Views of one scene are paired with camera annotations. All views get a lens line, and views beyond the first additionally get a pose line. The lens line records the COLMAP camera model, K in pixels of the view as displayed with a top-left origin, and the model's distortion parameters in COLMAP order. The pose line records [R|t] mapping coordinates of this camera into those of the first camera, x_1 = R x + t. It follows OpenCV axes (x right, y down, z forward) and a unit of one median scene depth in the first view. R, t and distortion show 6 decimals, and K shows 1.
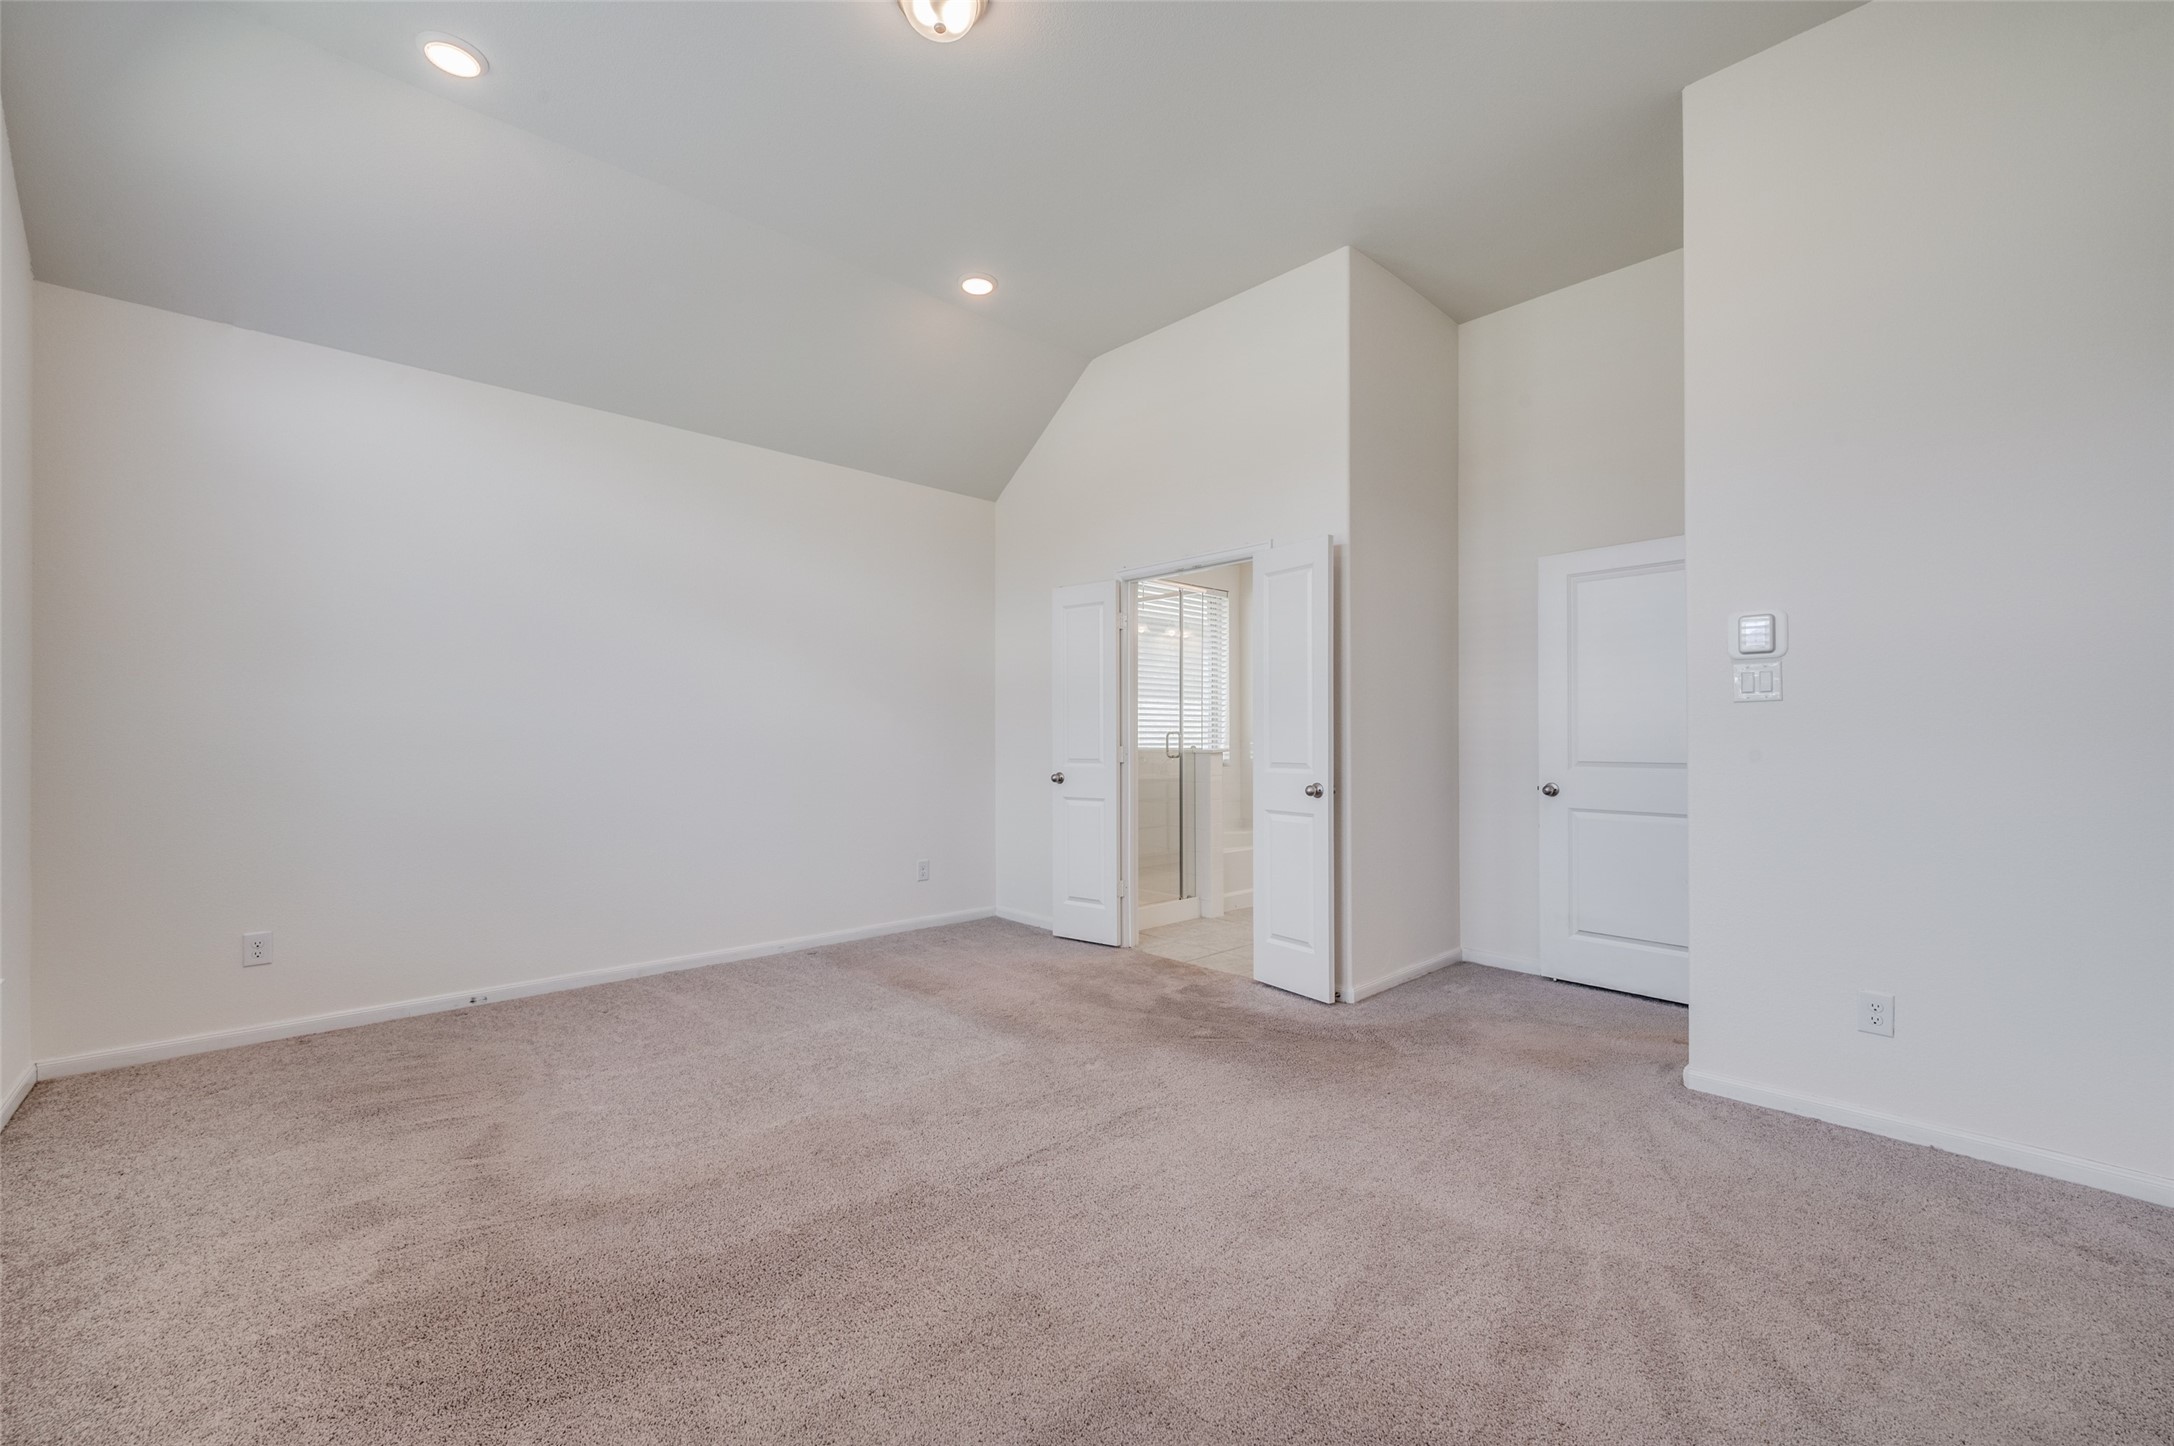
lens RADIAL K [[868.5, 0, 1096.0], [0, 868.5, 726.4], [0, 0, 1]] dist [0.001297, 0.000413]
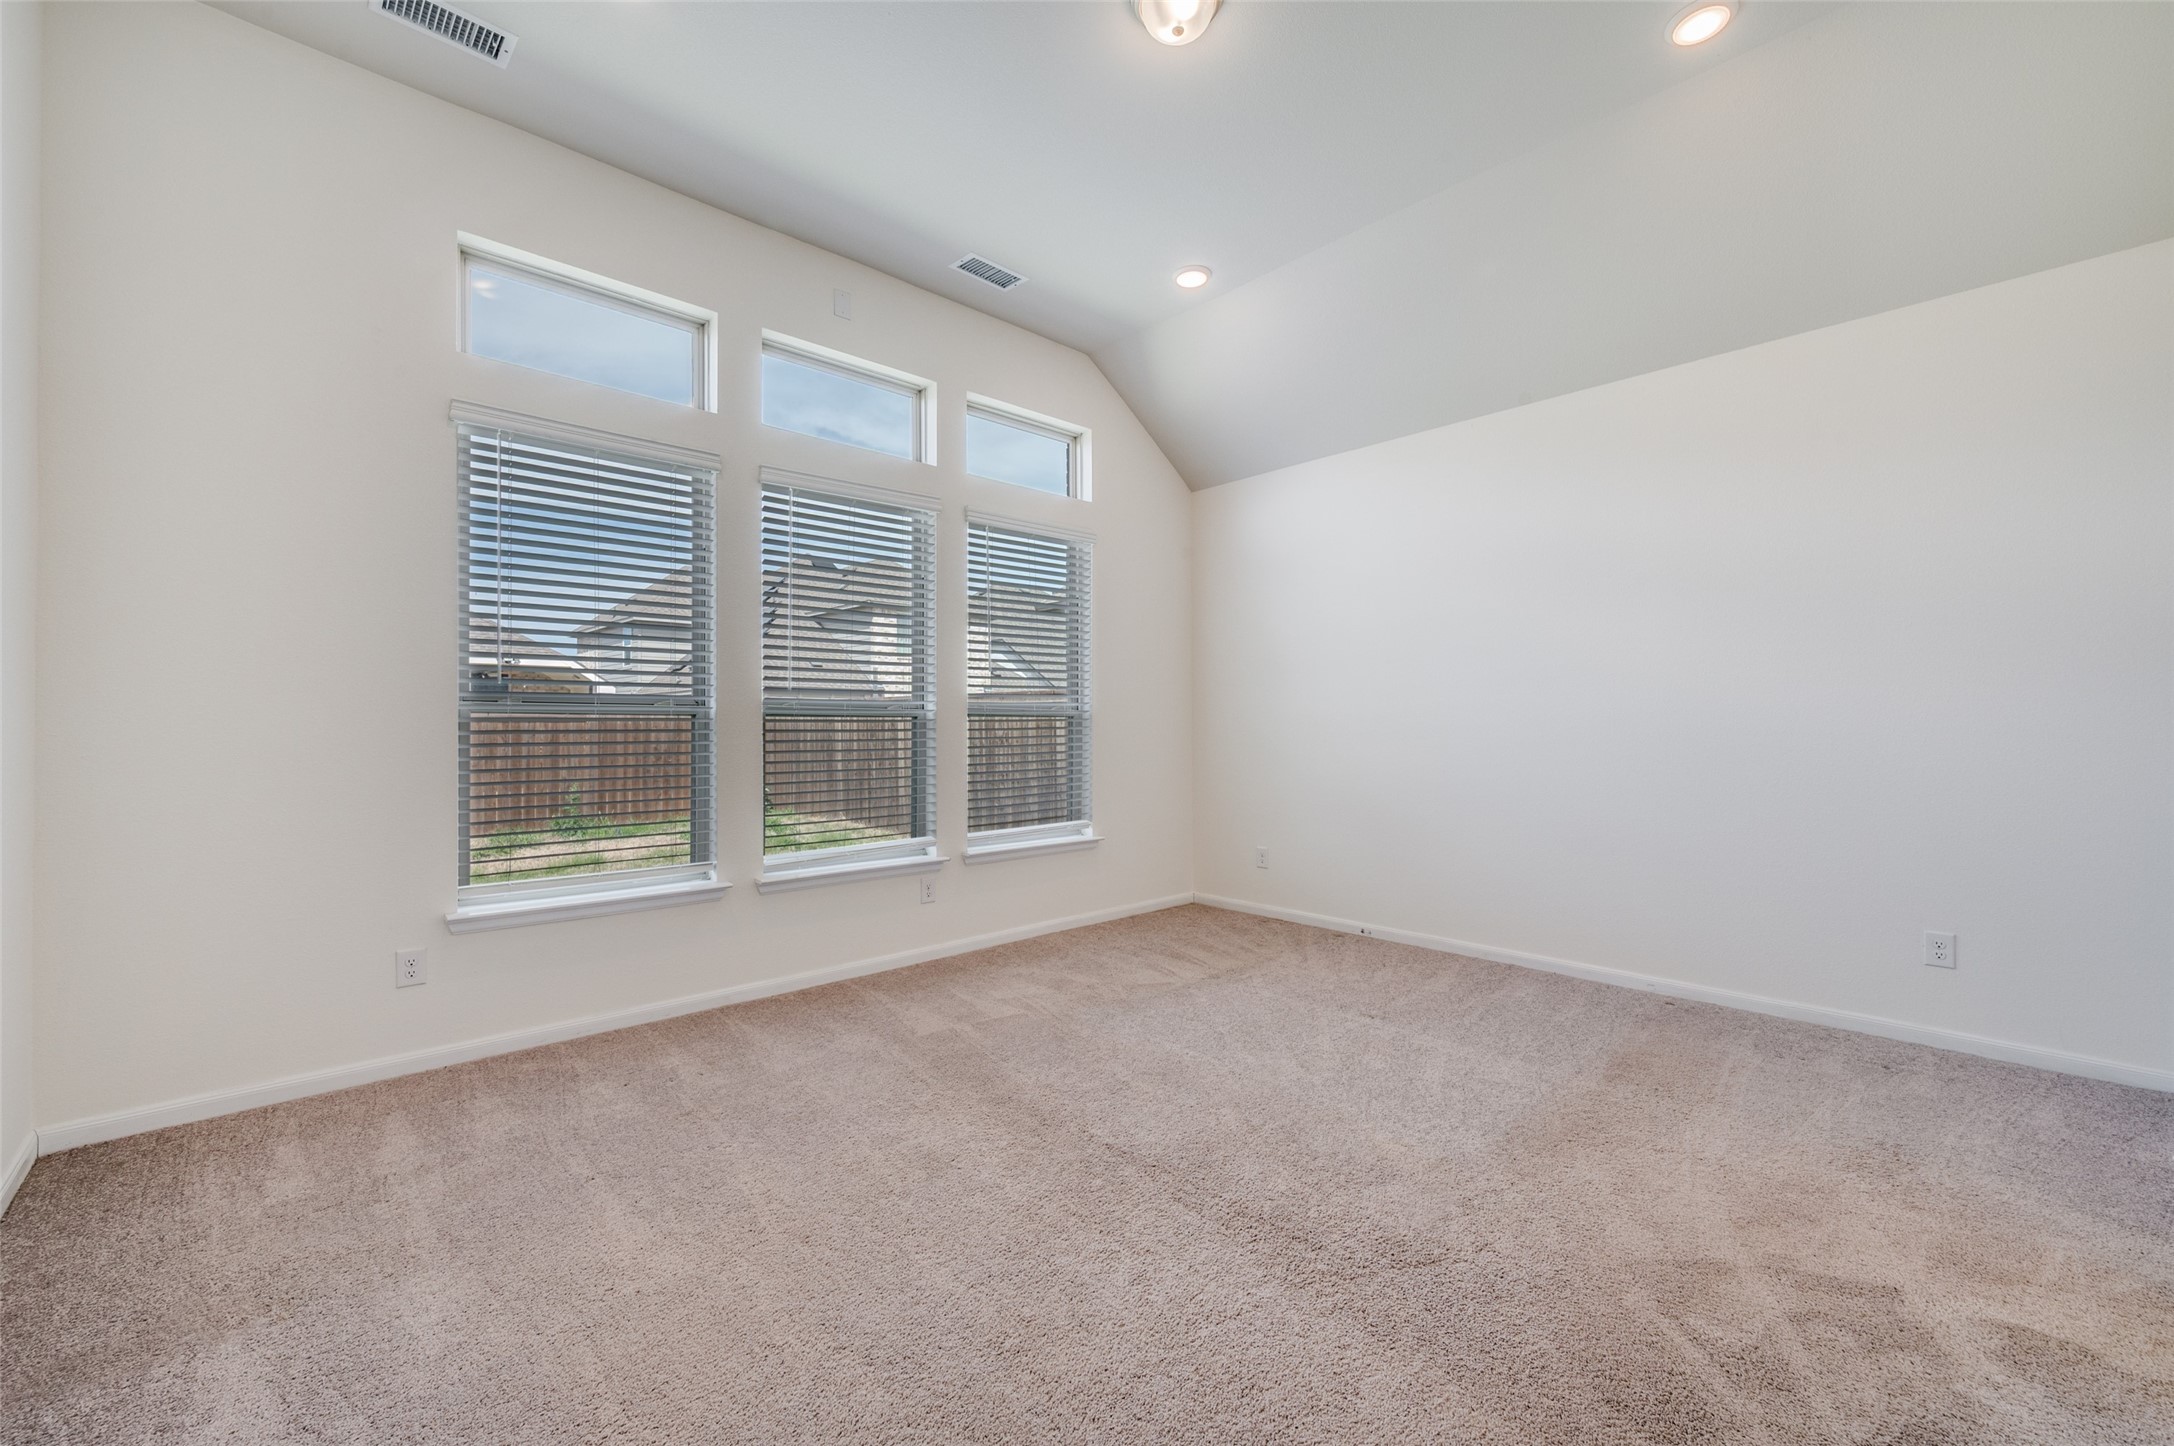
lens RADIAL K [[868.5, 0, 1096.0], [0, 868.5, 726.4], [0, 0, 1]] dist [0.001297, 0.000413]
pose [[0.018948, -0.003694, -0.999814, 0.557431], [0.000769, 0.999993, -0.003680, 0.025492], [0.999820, -0.000700, 0.018951, 0.624895]]
